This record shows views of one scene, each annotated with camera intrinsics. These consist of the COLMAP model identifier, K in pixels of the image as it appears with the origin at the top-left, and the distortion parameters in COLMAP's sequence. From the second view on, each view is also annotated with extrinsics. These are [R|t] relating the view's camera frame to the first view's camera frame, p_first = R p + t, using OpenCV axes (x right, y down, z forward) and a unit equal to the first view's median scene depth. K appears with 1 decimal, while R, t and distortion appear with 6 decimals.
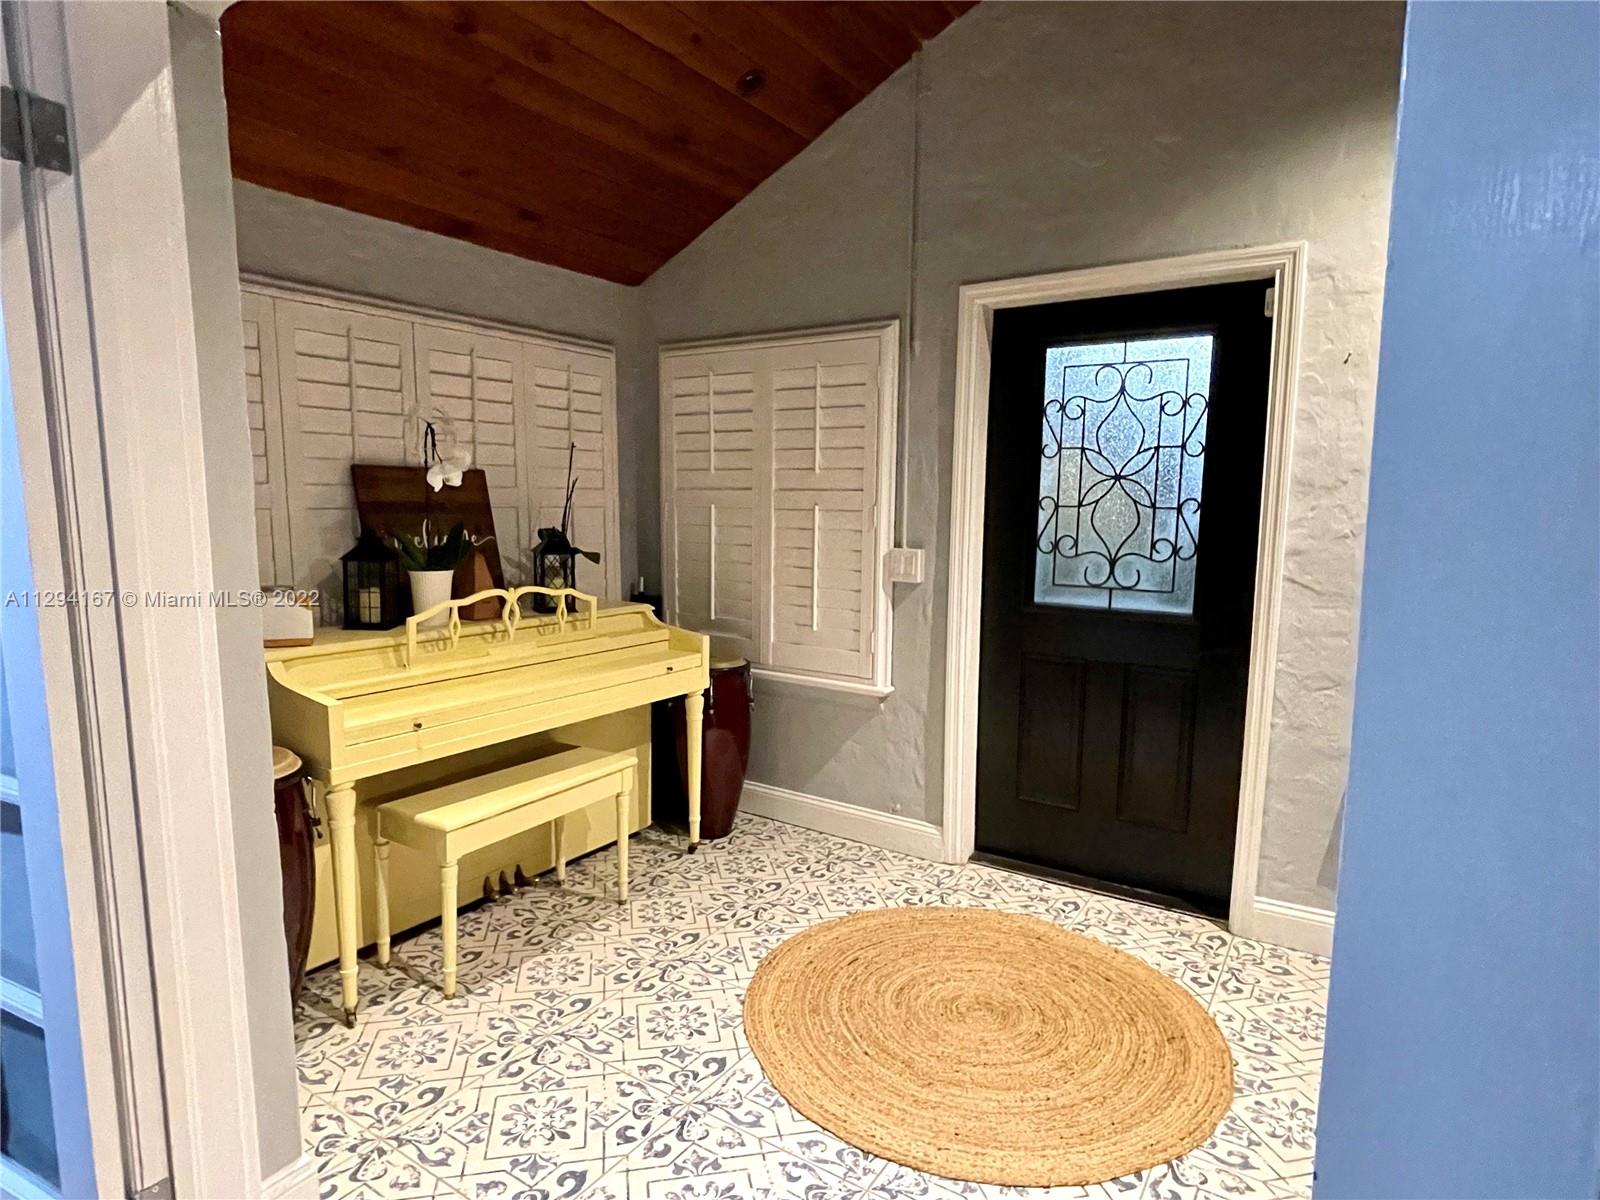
lens RADIAL K [[918.8, 0, 800.0], [0, 918.8, 600.0], [0, 0, 1]] dist [0.033856, -0.012466]
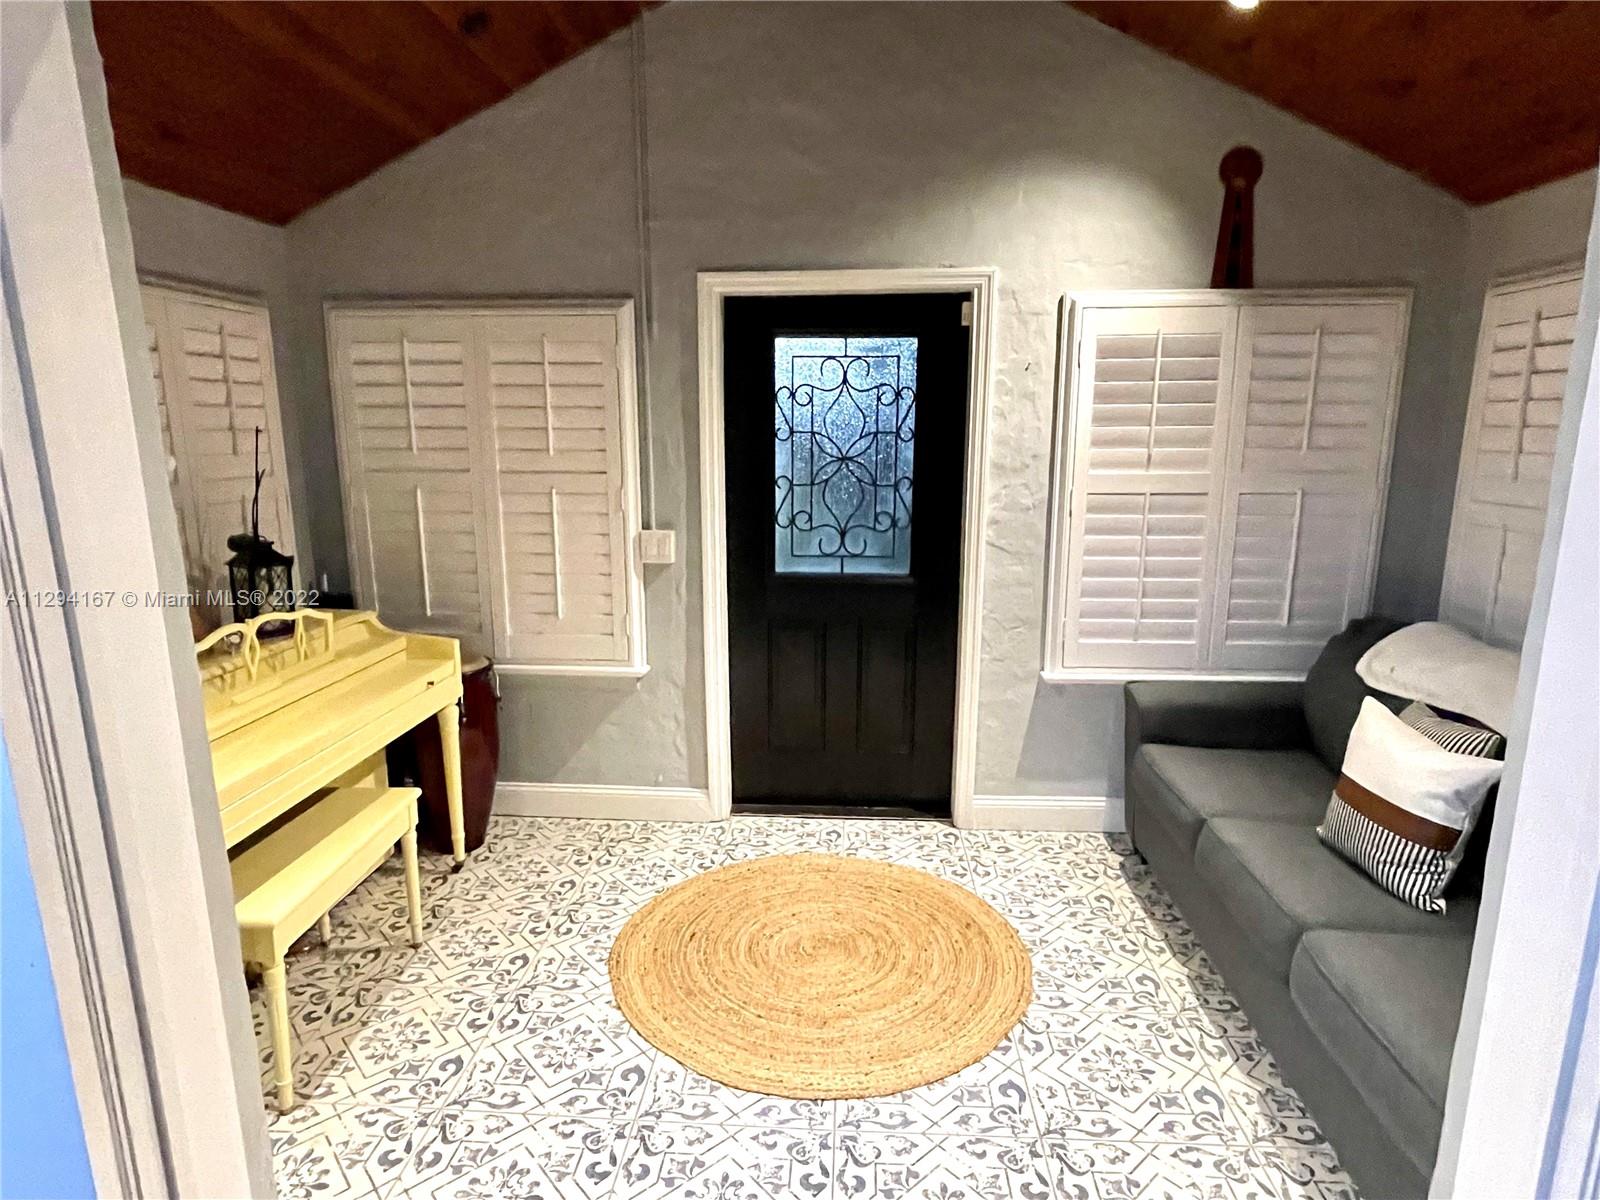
lens RADIAL K [[918.8, 0, 800.0], [0, 918.8, 600.0], [0, 0, 1]] dist [0.033856, -0.012466]
pose [[0.871405, -0.102915, 0.479648, -0.260194], [0.062996, 0.993127, 0.098641, -0.075007], [-0.486503, -0.055741, 0.871899, 0.036152]]
